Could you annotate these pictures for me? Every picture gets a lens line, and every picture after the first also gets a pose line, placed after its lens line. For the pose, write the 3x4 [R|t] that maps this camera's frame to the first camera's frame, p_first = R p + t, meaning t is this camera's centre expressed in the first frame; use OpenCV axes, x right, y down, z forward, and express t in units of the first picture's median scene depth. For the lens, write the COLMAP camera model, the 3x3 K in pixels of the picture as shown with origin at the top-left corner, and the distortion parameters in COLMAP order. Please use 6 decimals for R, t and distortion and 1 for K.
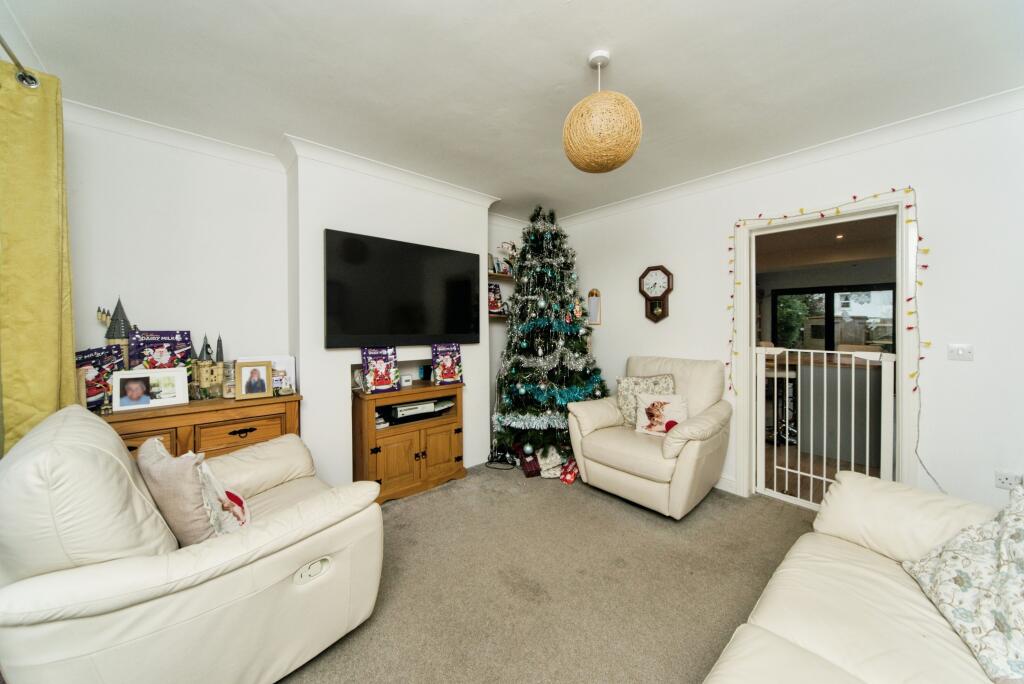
lens RADIAL K [[357.2, 0, 505.9], [0, 357.2, 324.7], [0, 0, 1]] dist [0.001099, 0.000002]
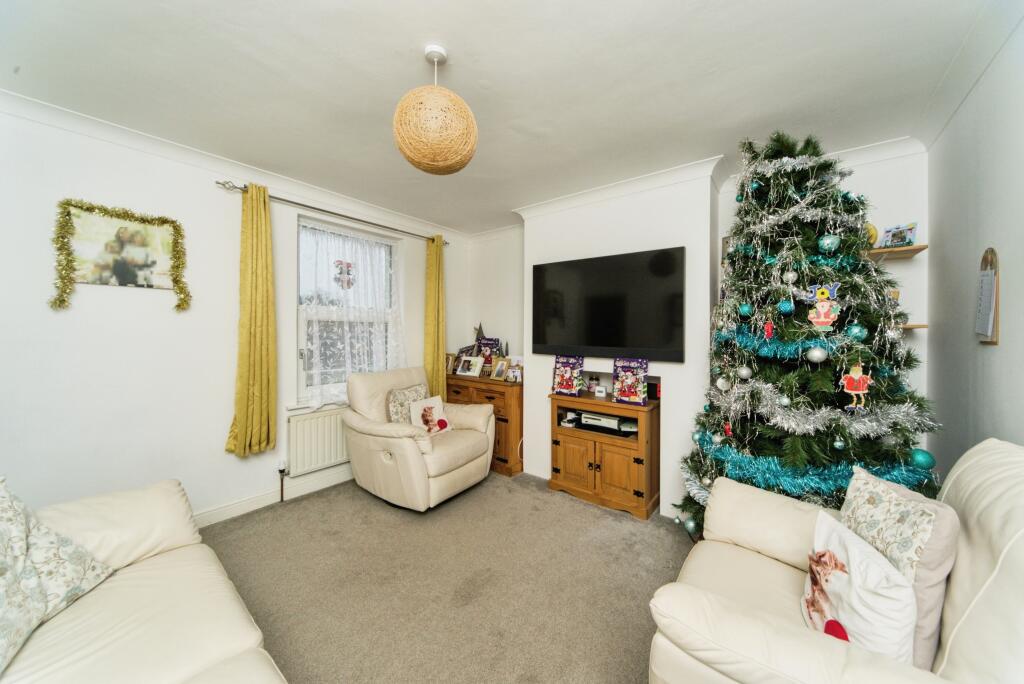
lens RADIAL K [[357.2, 0, 514.9], [0, 357.2, 337.0], [0, 0, 1]] dist [0.001099, 0.000002]
pose [[0.191523, 0.009147, -0.981446, 0.698495], [-0.015561, 0.999859, 0.006282, -0.002235], [0.981365, 0.014069, 0.191638, 0.579159]]
